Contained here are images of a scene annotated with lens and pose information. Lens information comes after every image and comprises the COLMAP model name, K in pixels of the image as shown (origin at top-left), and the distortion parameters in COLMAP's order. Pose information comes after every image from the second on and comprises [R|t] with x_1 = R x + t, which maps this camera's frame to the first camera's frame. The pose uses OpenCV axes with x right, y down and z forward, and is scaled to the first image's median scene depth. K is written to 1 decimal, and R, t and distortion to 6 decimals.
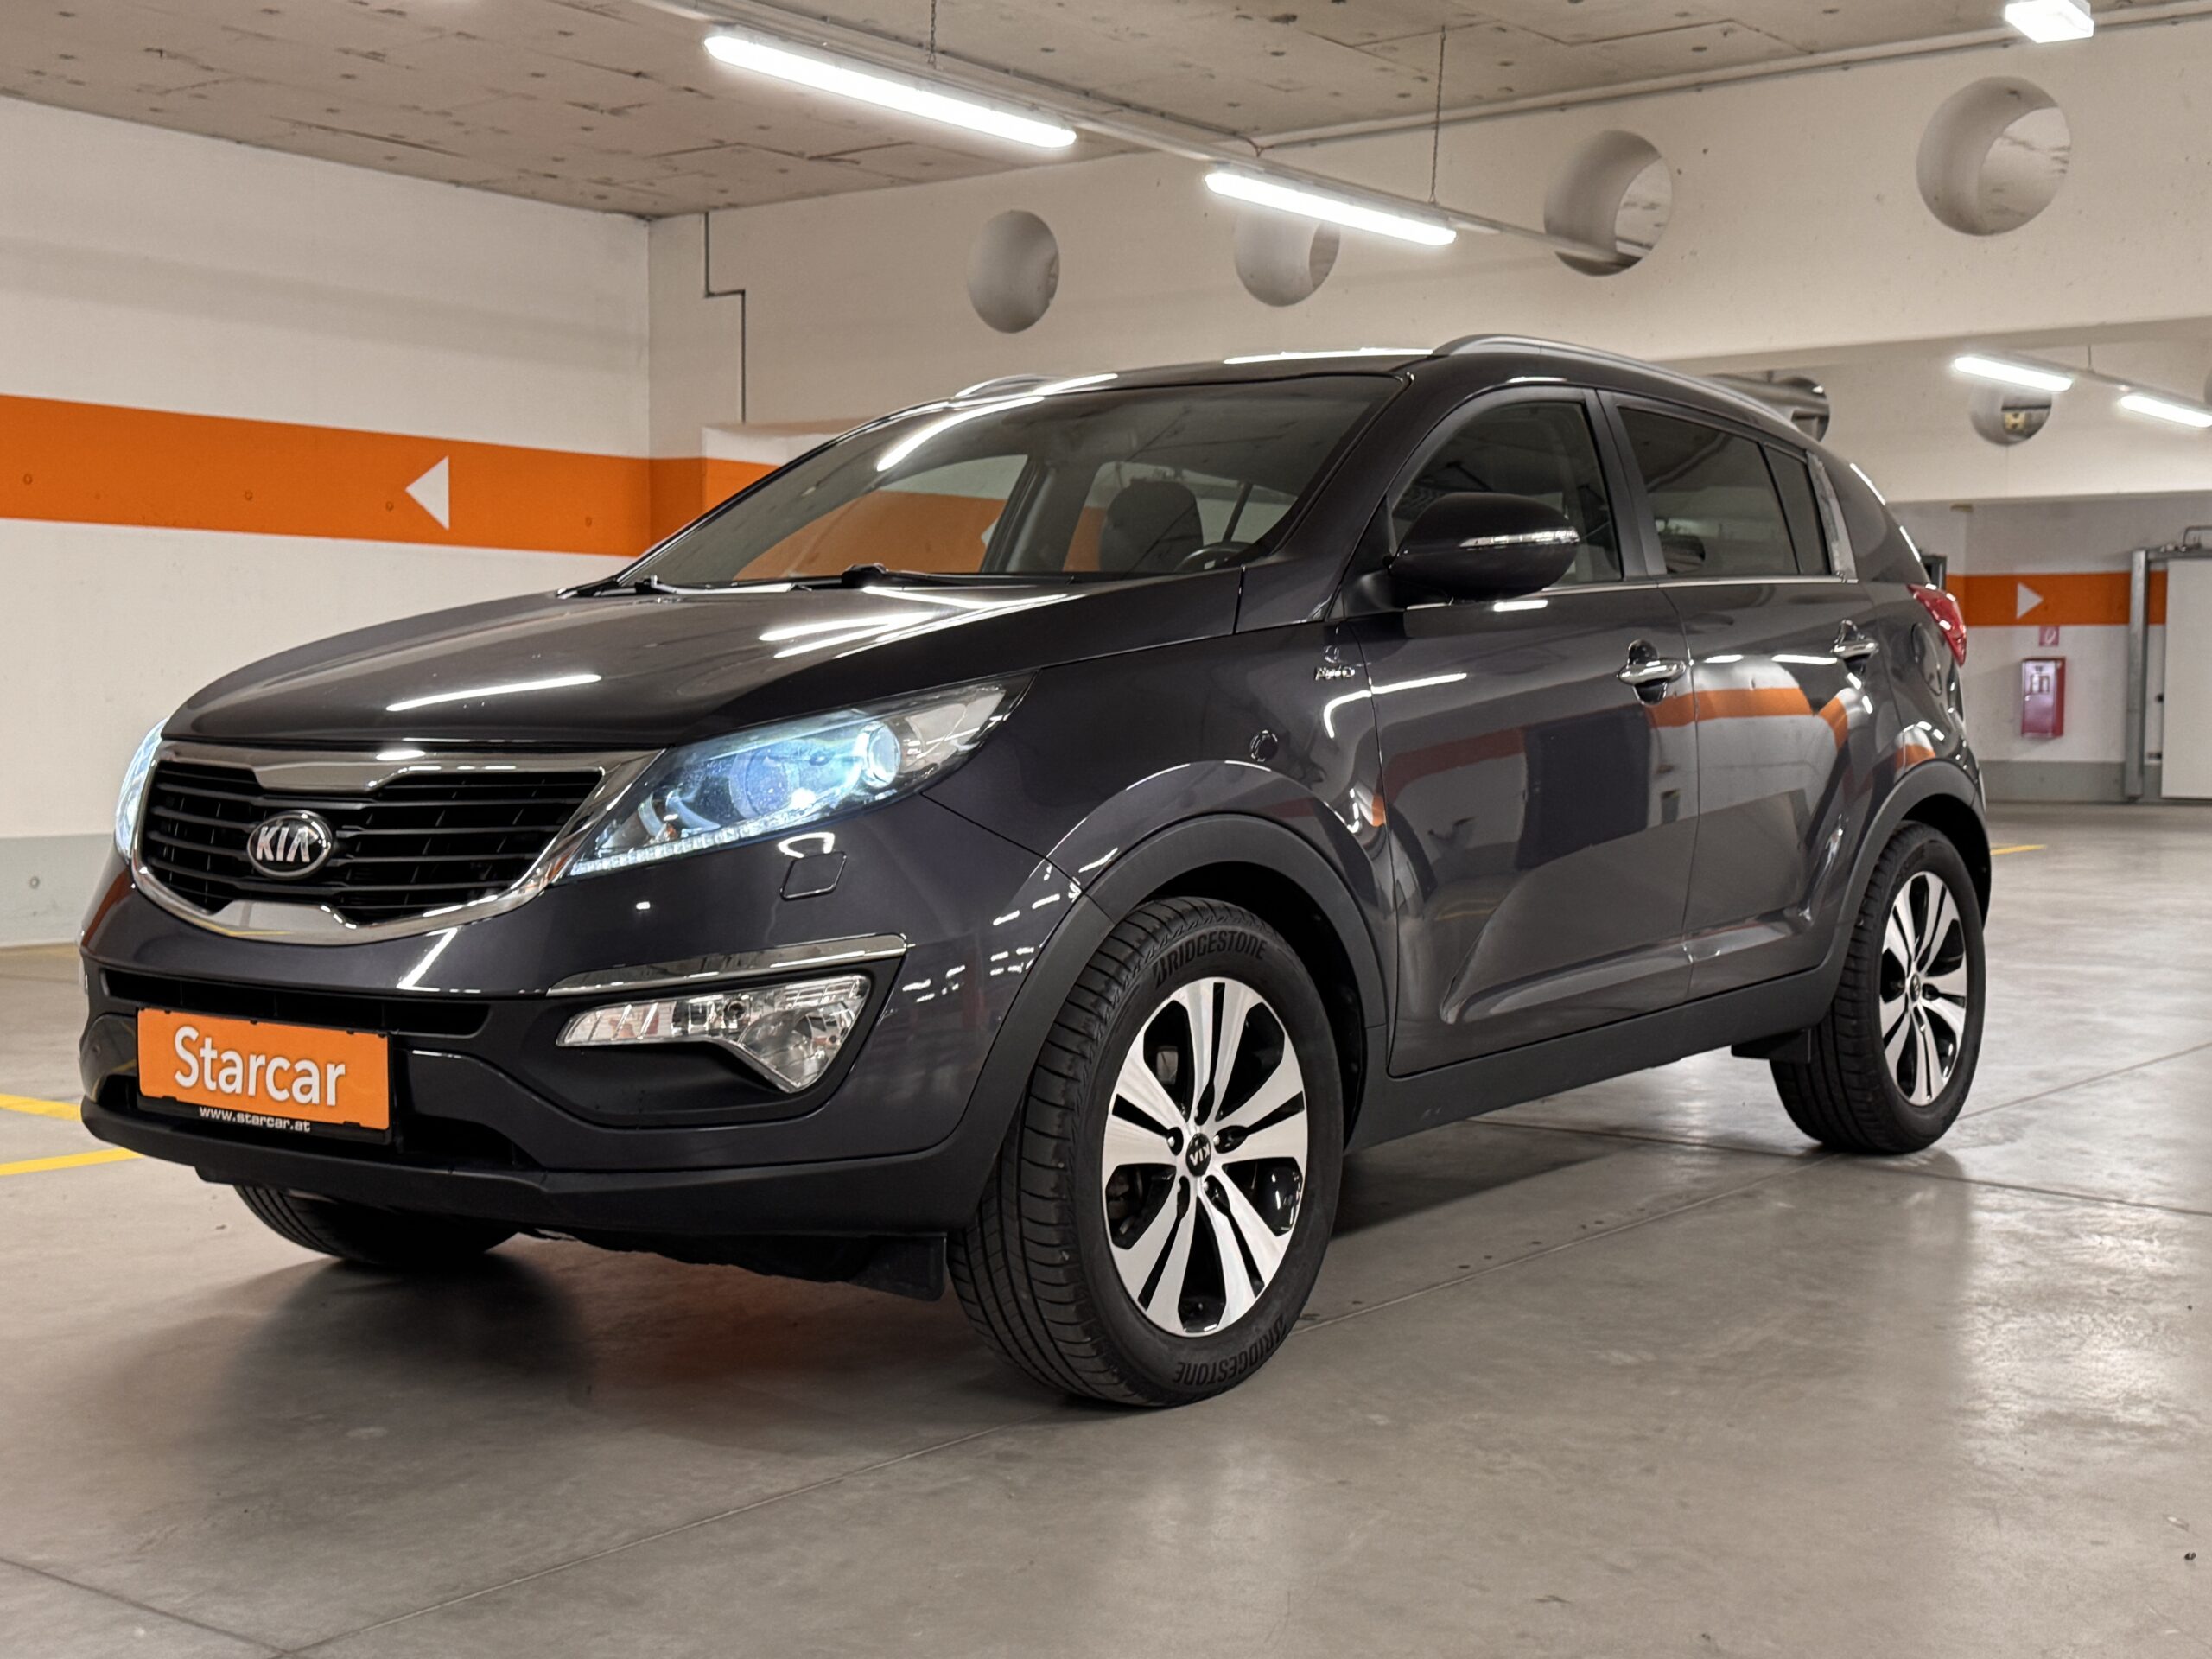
lens RADIAL K [[2871.1, 0, 1106.0], [0, 2871.1, 829.5], [0, 0, 1]] dist [0.216027, -0.616290]
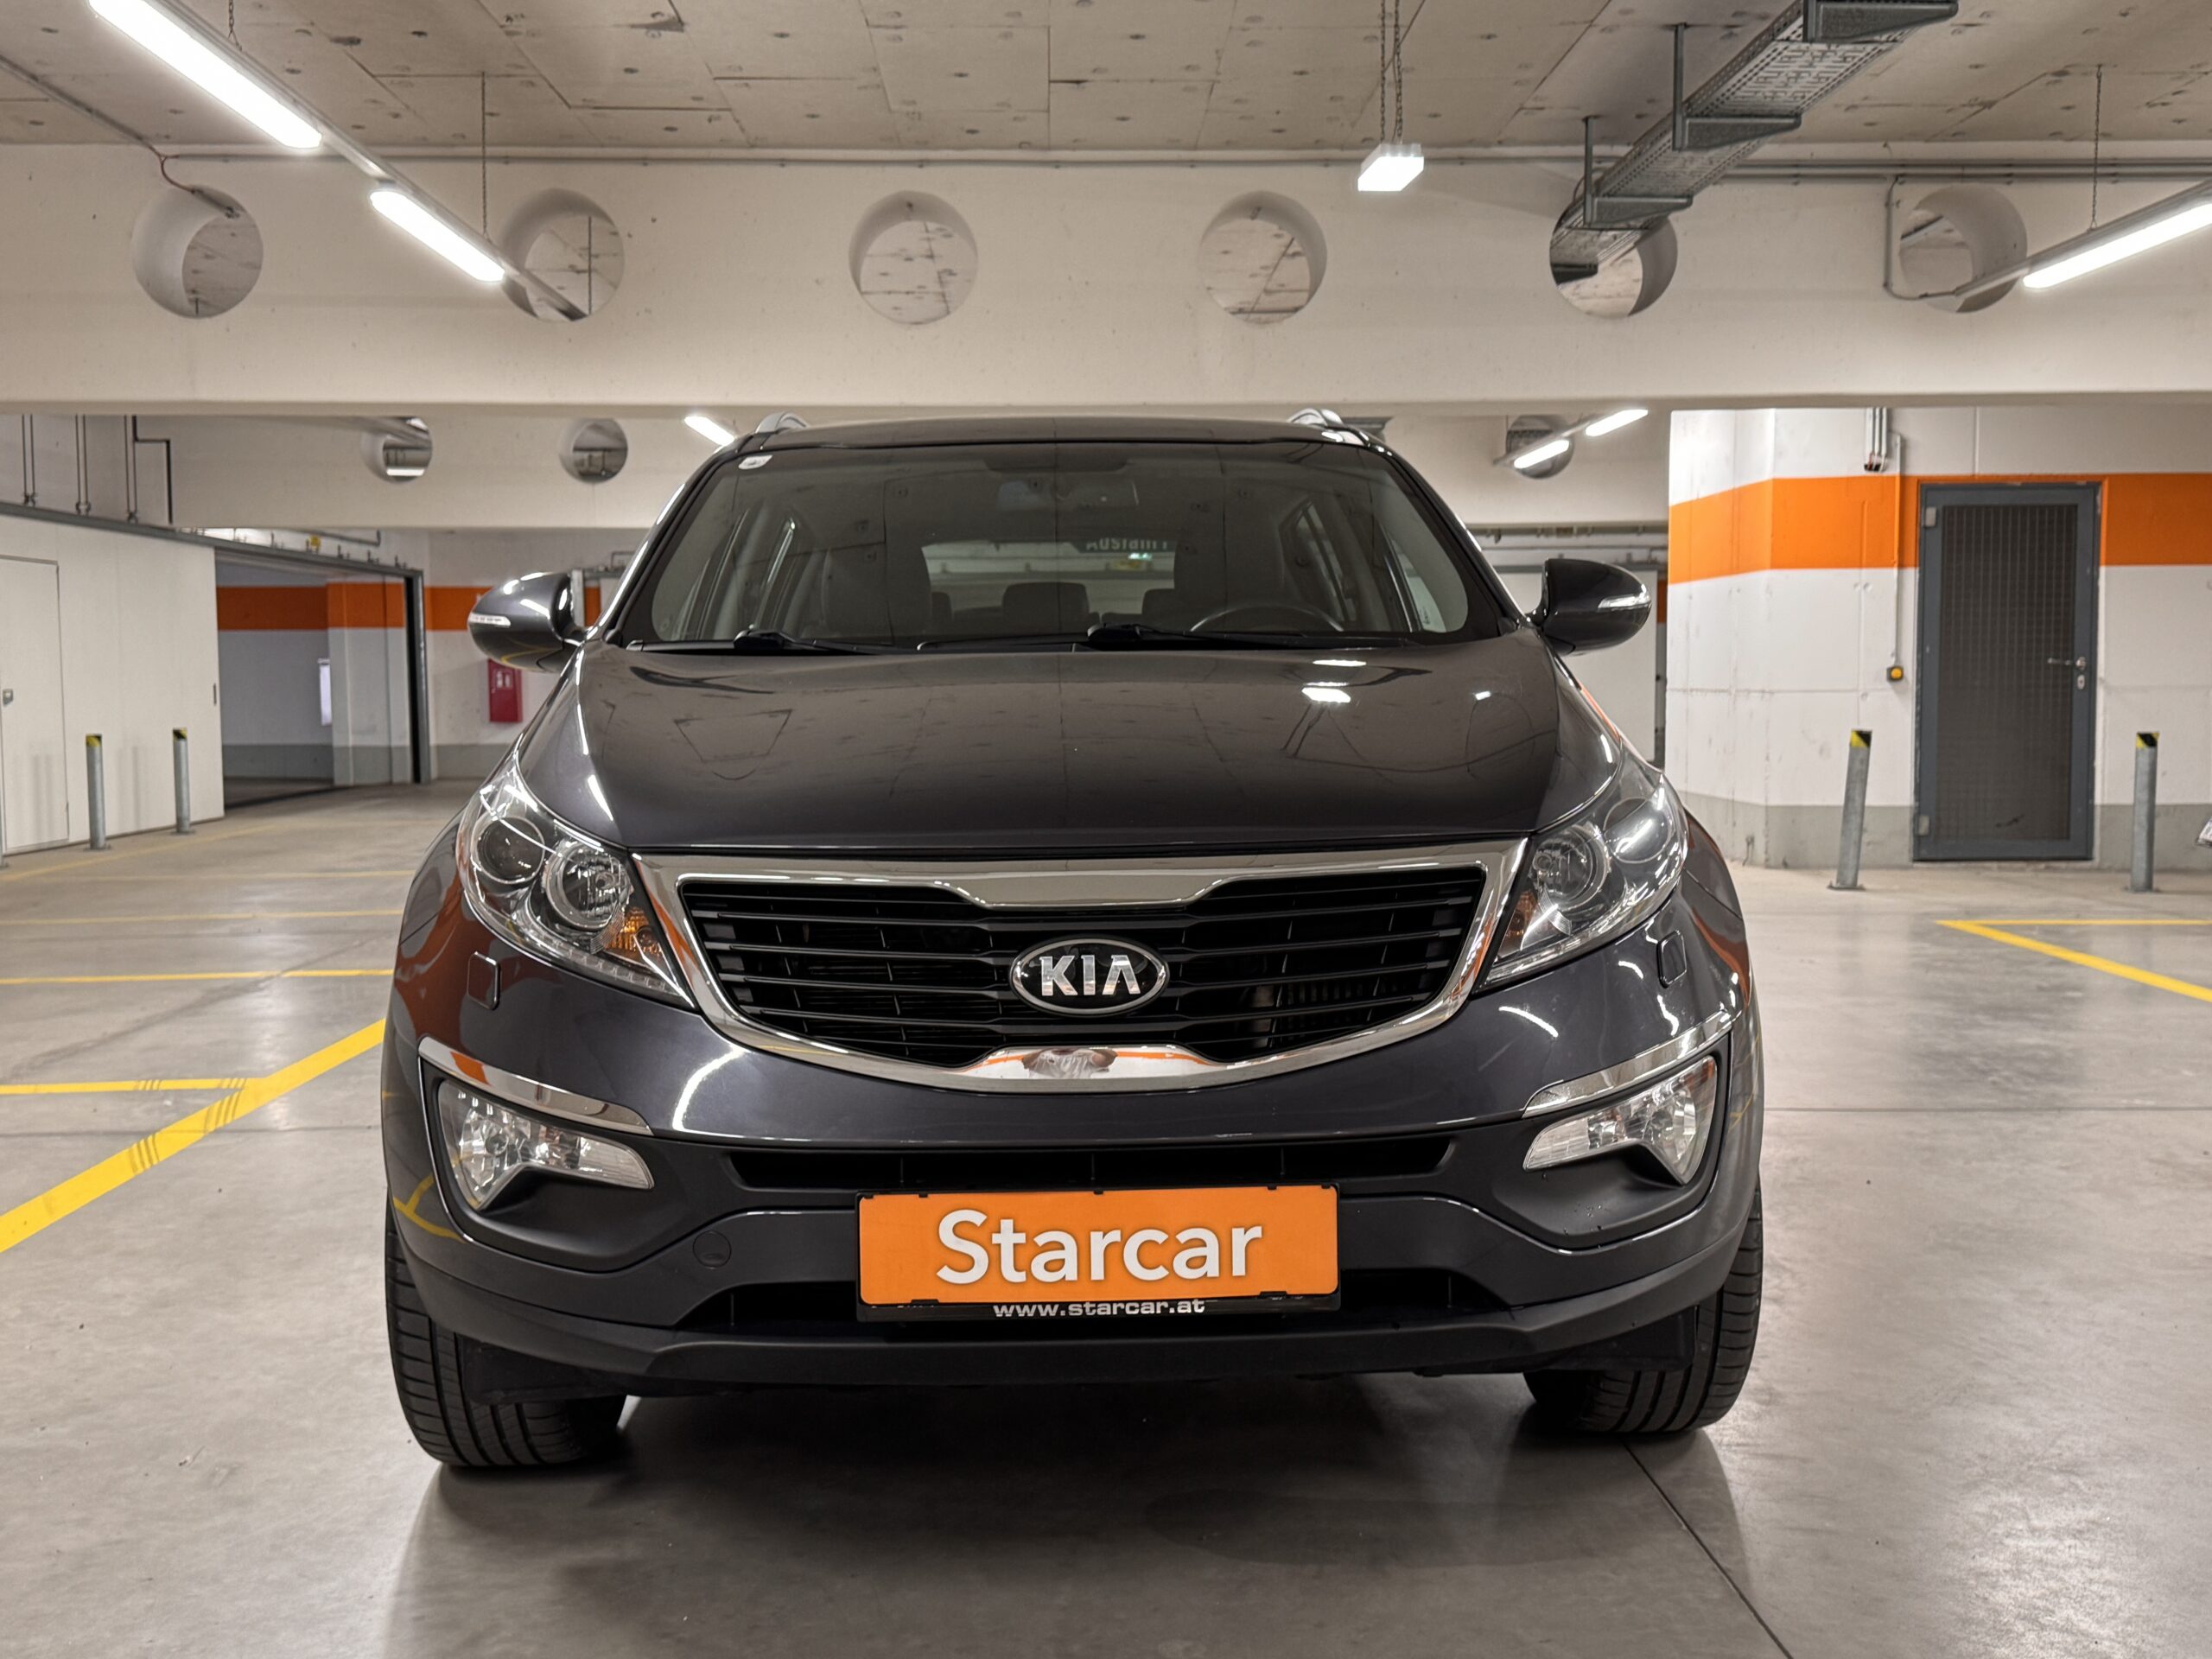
lens RADIAL K [[2360.1, 0, 1328.6], [0, 2360.1, 835.8], [0, 0, 1]] dist [0.138294, -0.233394]
pose [[0.762272, -0.051988, 0.645165, -0.663987], [0.040451, 0.998647, 0.032678, -0.054265], [-0.645991, 0.001188, 0.763344, 0.433174]]
